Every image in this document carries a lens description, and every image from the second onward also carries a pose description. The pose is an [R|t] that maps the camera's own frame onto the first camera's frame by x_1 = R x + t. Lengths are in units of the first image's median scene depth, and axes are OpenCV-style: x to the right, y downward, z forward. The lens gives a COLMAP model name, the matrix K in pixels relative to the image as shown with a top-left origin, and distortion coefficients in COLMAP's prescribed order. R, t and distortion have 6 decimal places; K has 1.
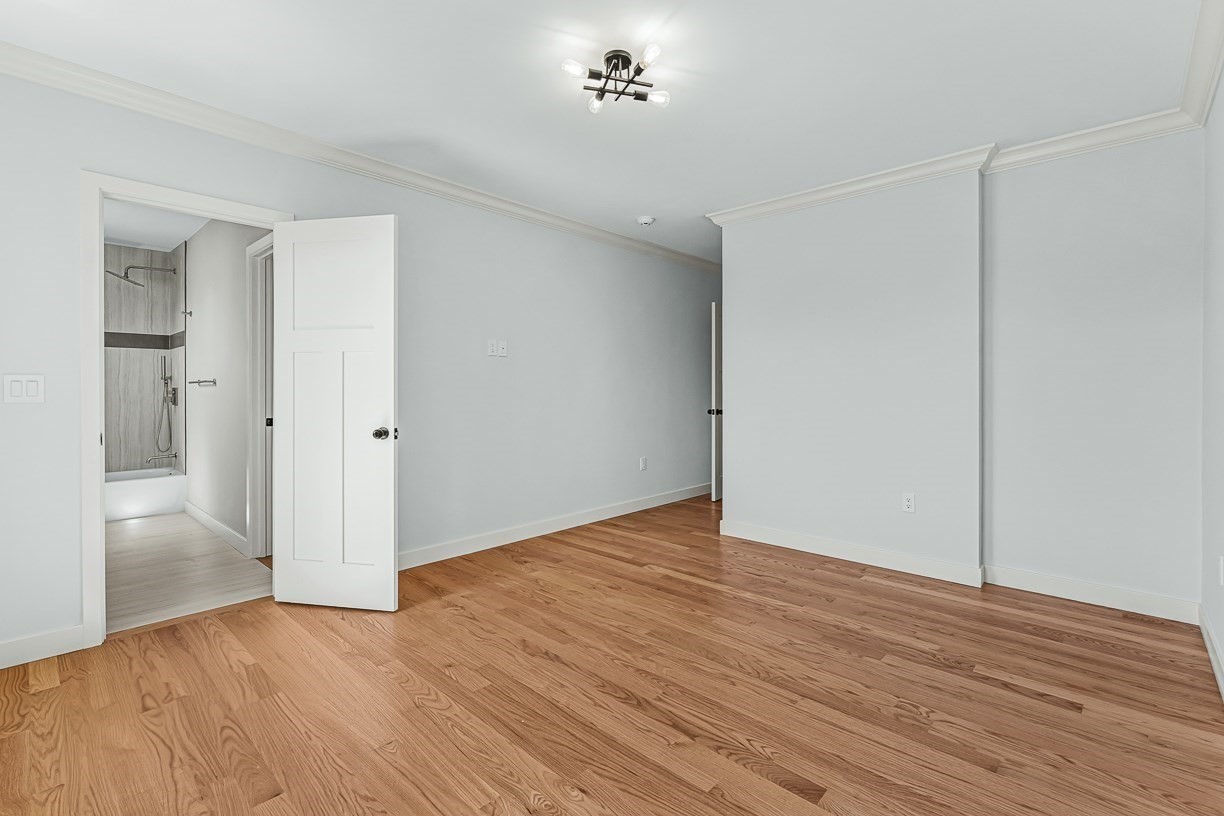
lens RADIAL K [[551.8, 0, 607.1], [0, 551.8, 384.2], [0, 0, 1]] dist [-0.002512, -0.000281]
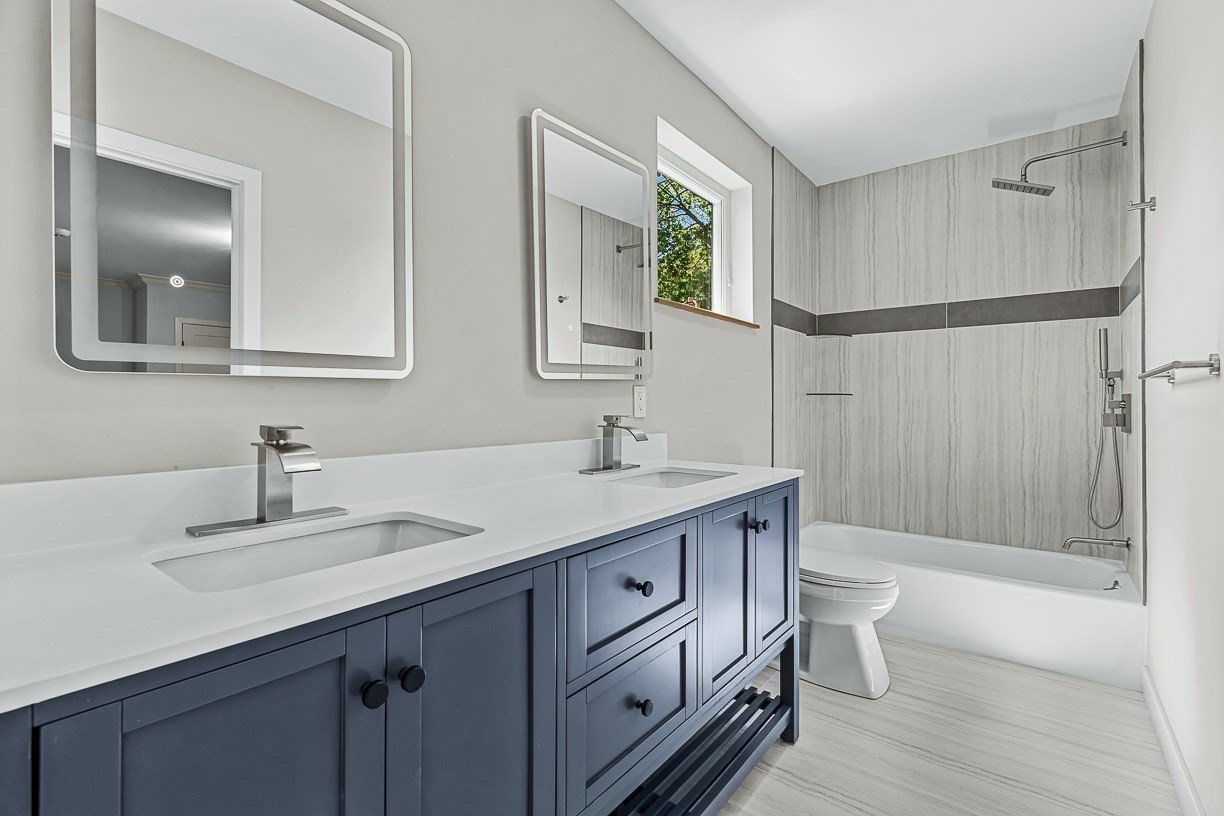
lens RADIAL K [[551.8, 0, 611.3], [0, 551.8, 400.9], [0, 0, 1]] dist [-0.002512, -0.000281]
pose [[0.095751, -0.000677, -0.995405, -0.369471], [0.003646, 0.999993, -0.000330, 0.010598], [0.995399, -0.003598, 0.095753, 0.528397]]
